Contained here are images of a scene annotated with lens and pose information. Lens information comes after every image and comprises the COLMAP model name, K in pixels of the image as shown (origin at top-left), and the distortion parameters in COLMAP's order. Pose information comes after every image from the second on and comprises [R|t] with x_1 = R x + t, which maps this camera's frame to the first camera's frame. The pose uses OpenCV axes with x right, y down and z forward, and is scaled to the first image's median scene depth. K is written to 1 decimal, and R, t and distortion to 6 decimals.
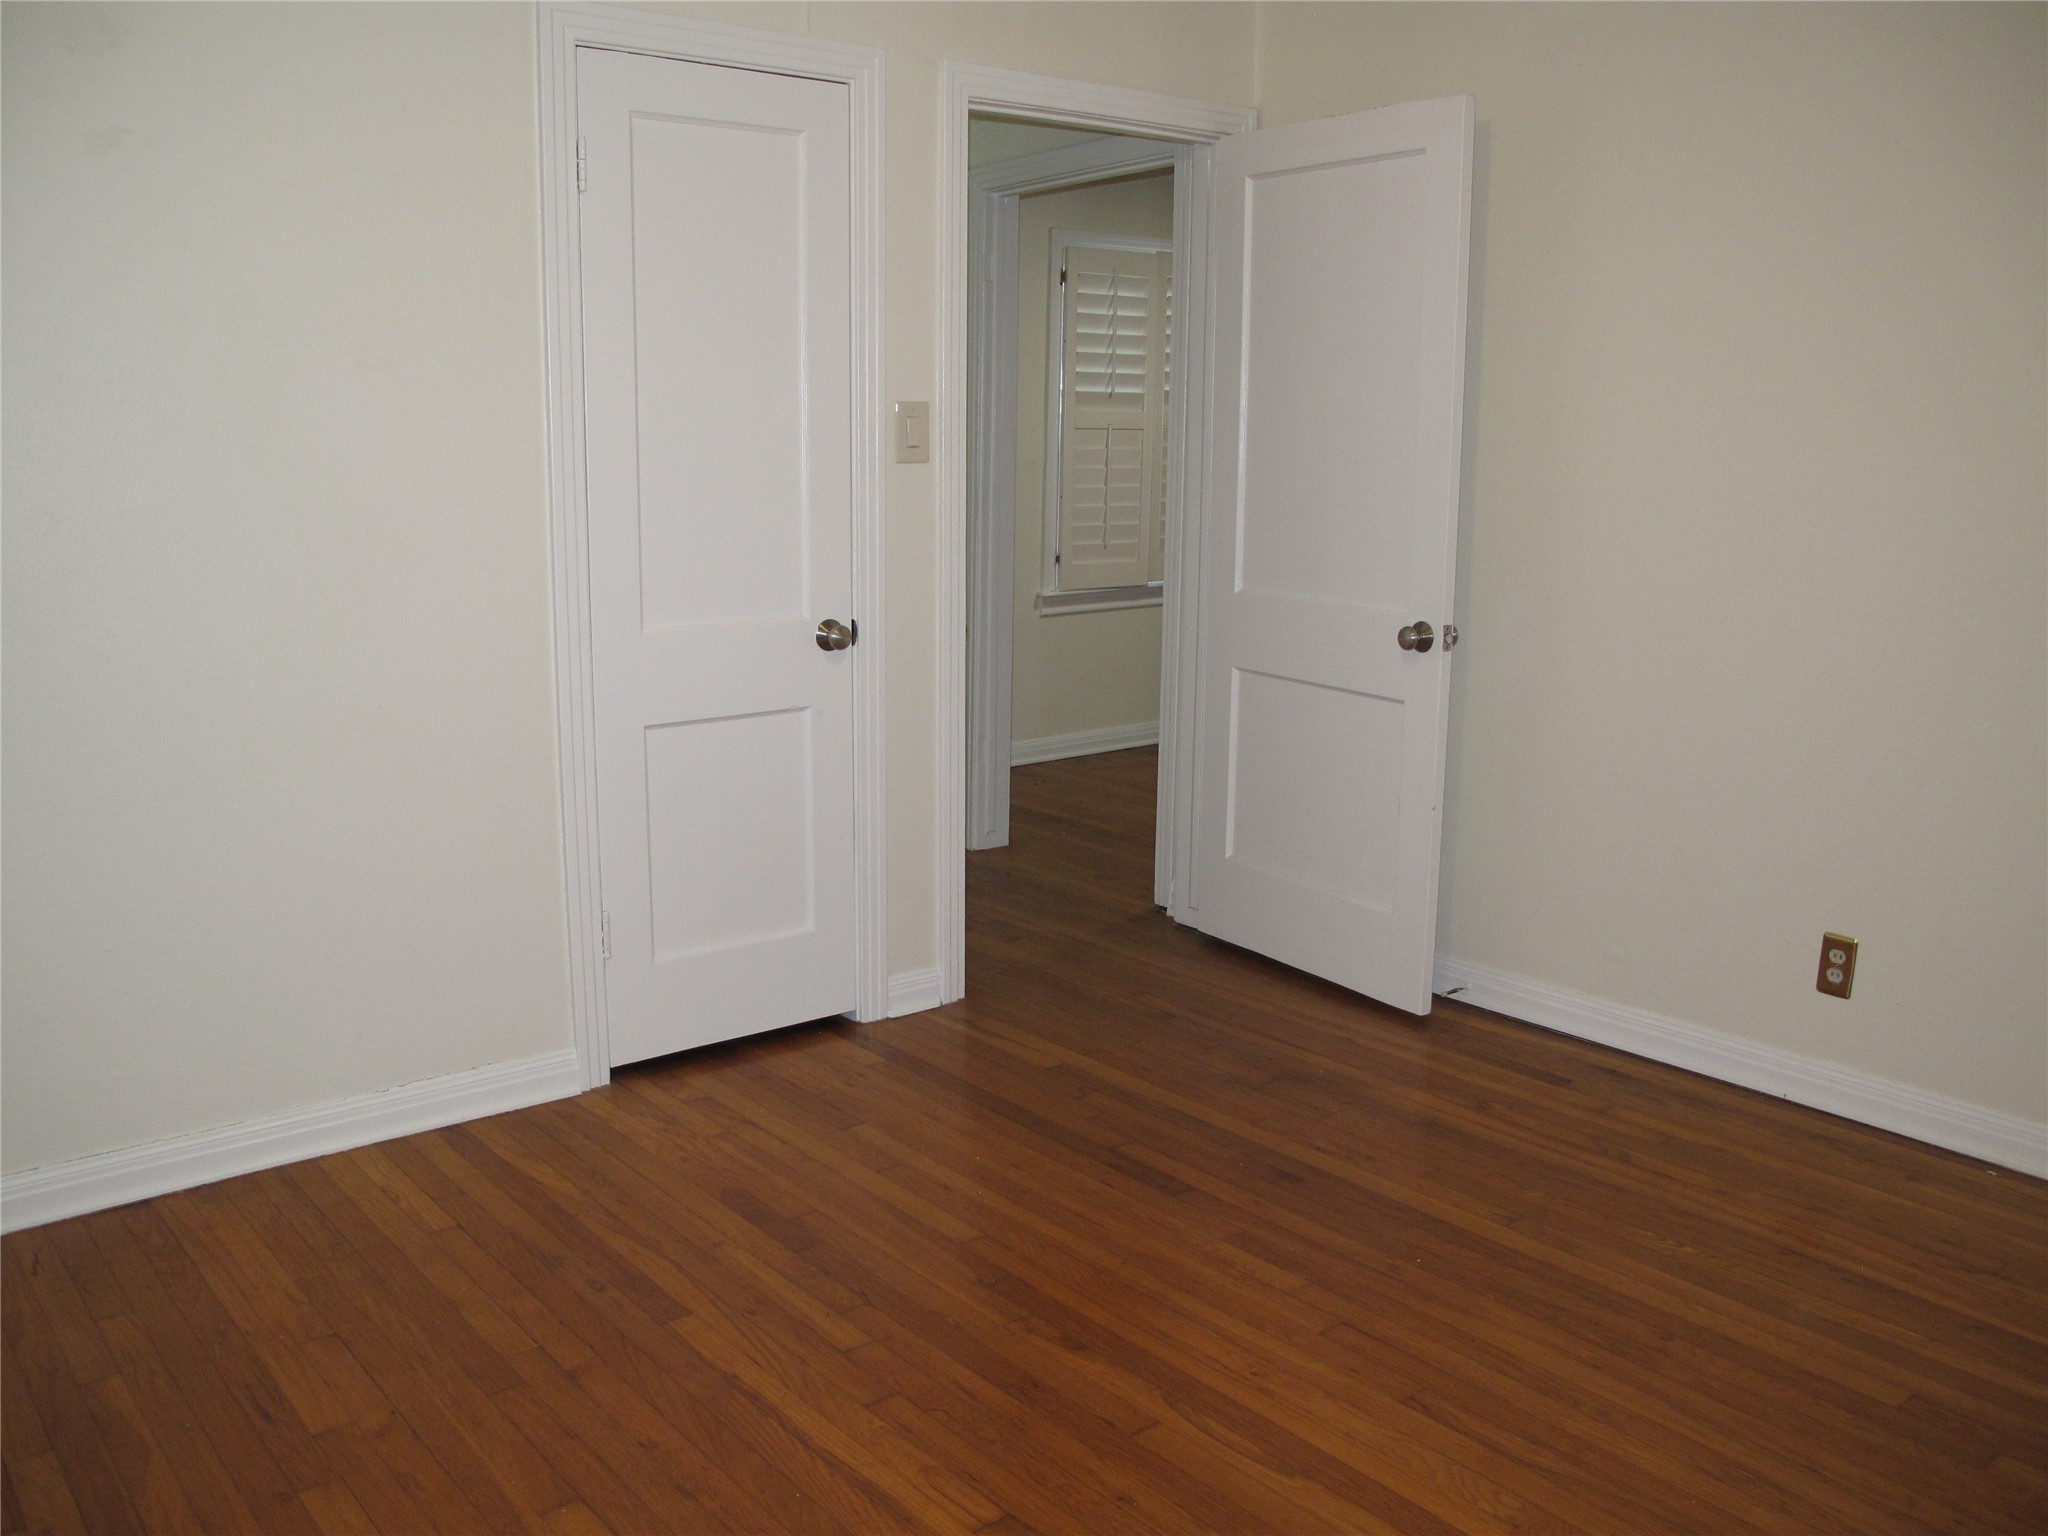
lens RADIAL K [[1743.5, 0, 1023.4], [0, 1743.5, 771.3], [0, 0, 1]] dist [-0.104370, 0.036240]
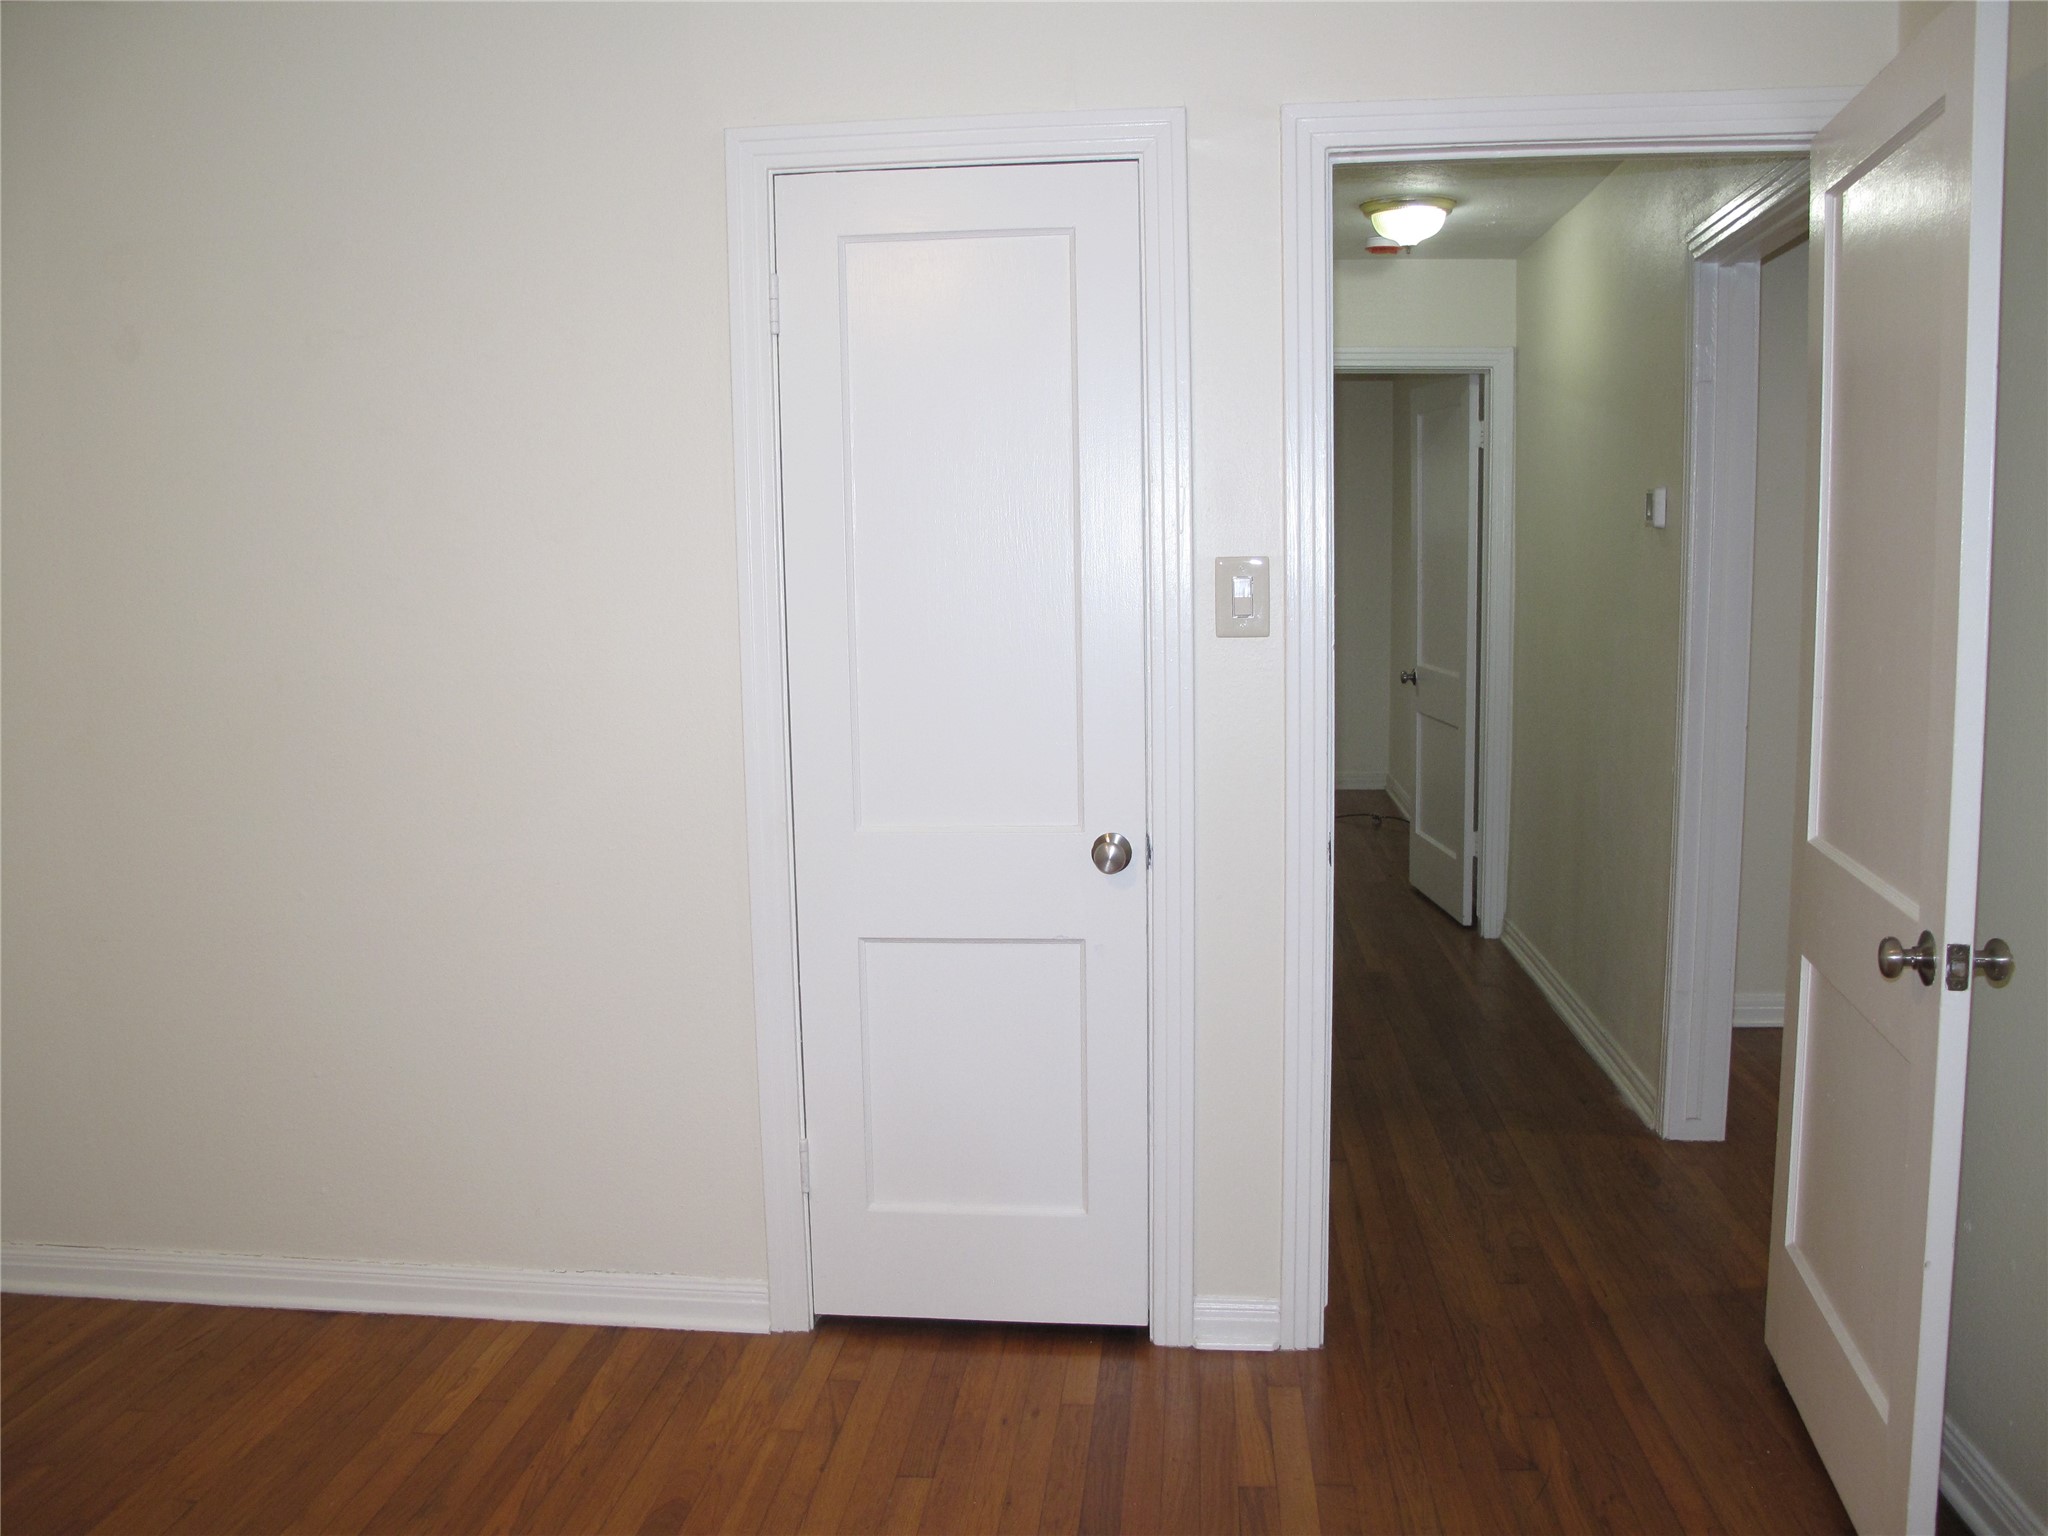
lens RADIAL K [[1743.5, 0, 1023.8], [0, 1743.5, 775.5], [0, 0, 1]] dist [-0.104370, 0.036240]
pose [[0.699458, 0.071161, -0.711122, 0.445177], [-0.118199, 0.992846, -0.016907, -0.099708], [0.704831, 0.095880, 0.702866, 0.431673]]
